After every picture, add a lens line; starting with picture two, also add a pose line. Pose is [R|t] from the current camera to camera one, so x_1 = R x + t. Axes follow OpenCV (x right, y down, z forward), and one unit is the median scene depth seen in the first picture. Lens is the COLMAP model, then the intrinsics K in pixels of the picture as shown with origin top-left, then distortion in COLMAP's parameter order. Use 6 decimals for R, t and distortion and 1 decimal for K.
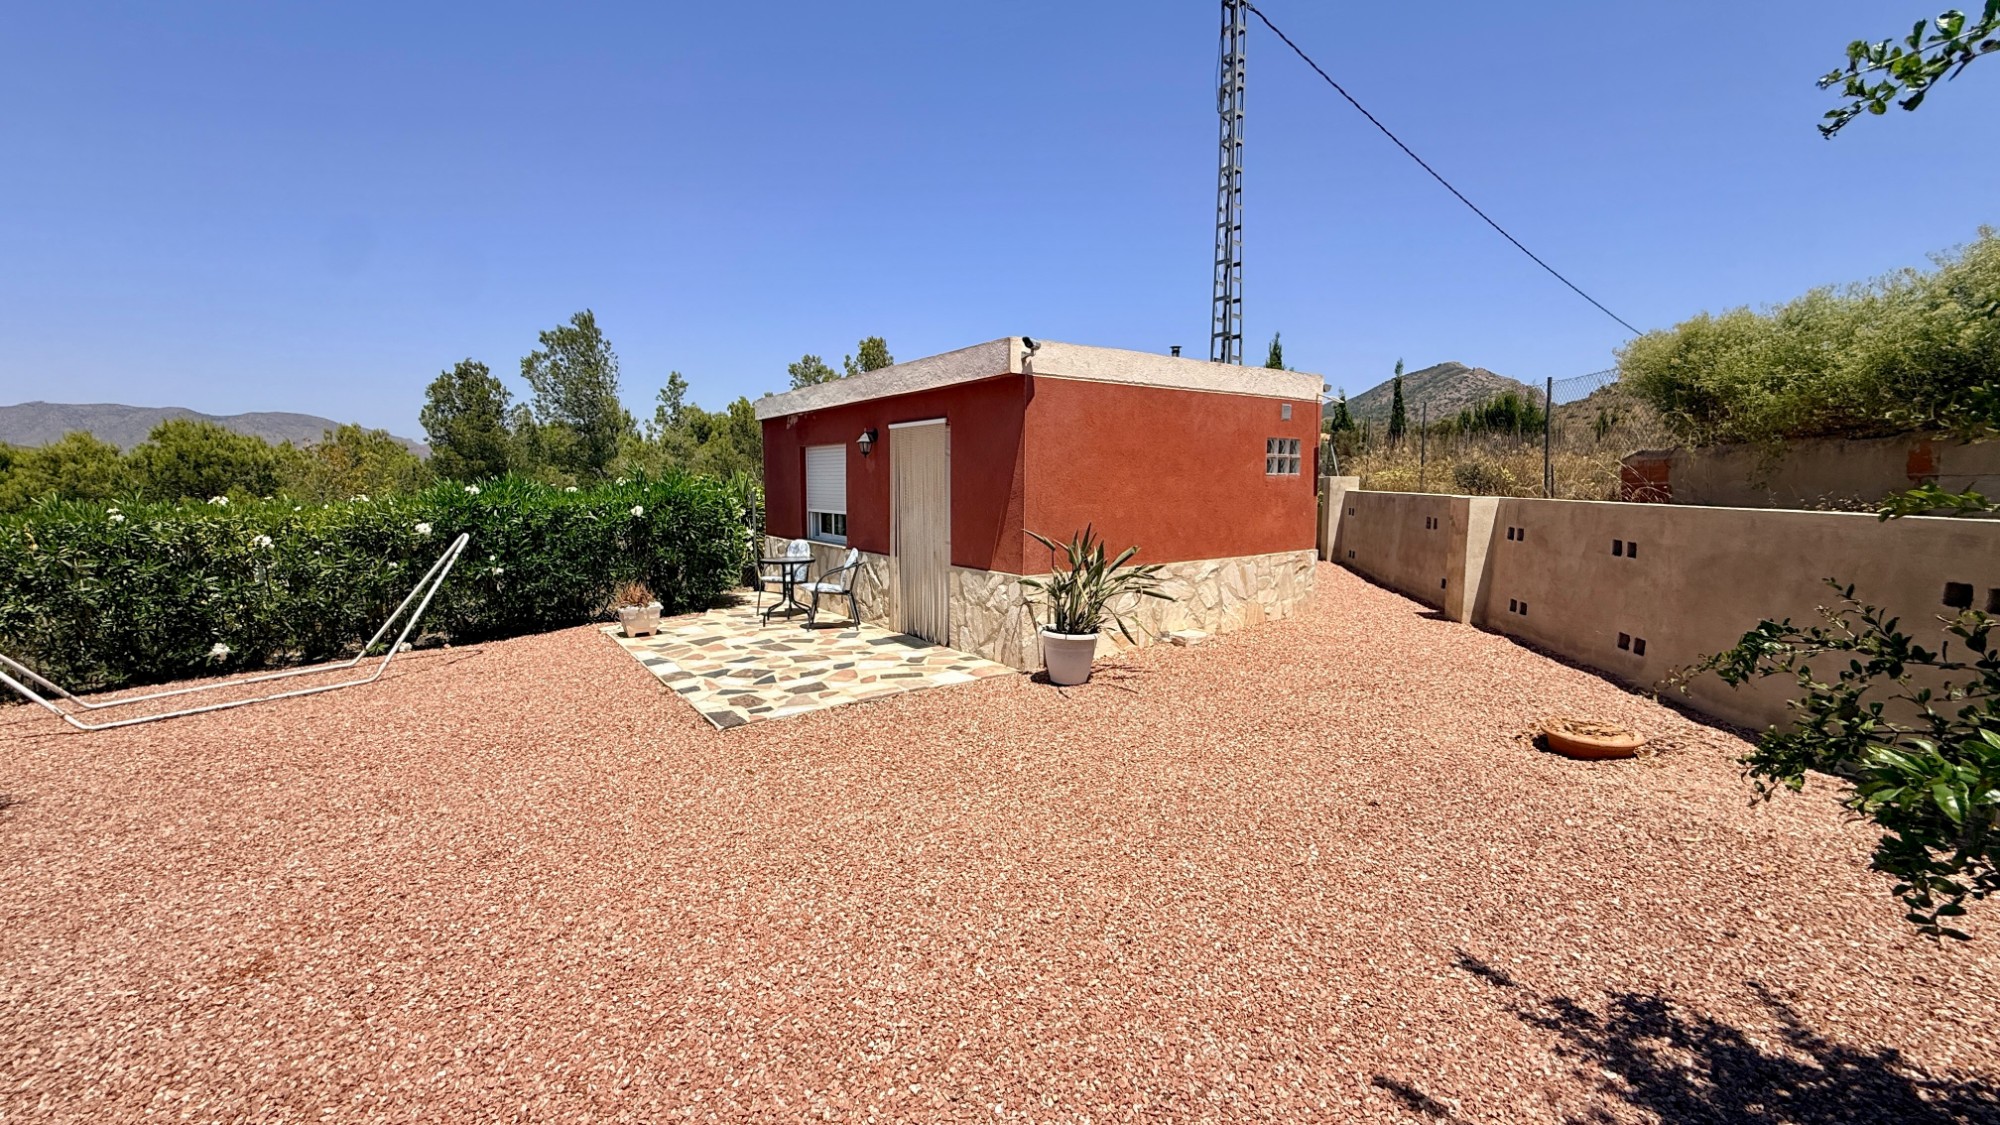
lens RADIAL K [[798.8, 0, 997.7], [0, 798.8, 562.8], [0, 0, 1]] dist [0.001083, 0.000139]
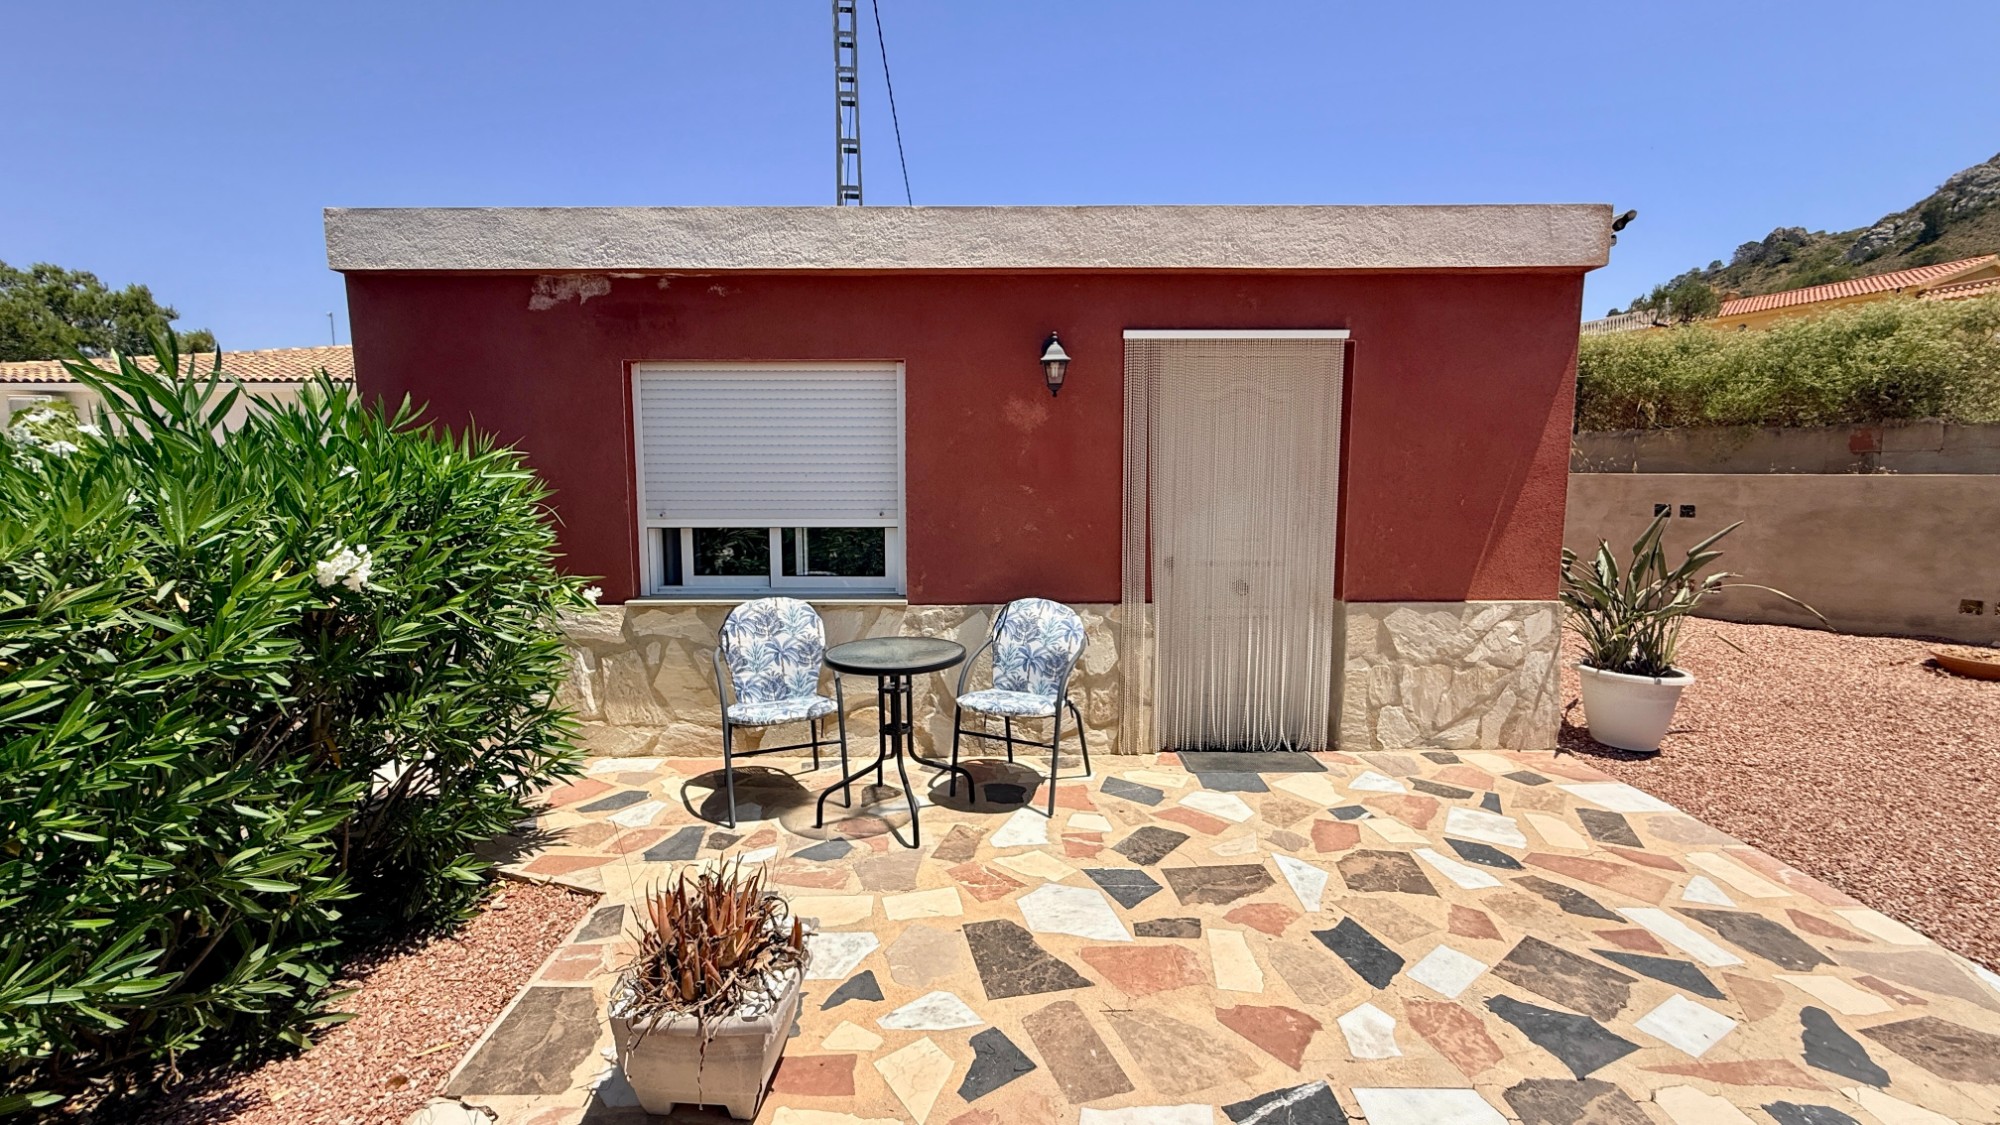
lens RADIAL K [[798.8, 0, 1000.1], [0, 798.8, 560.1], [0, 0, 1]] dist [0.001083, 0.000139]
pose [[0.576693, -0.094385, 0.811491, -0.681655], [0.085718, 0.994812, 0.054790, -0.081501], [-0.812452, 0.037962, 0.581791, 0.930899]]
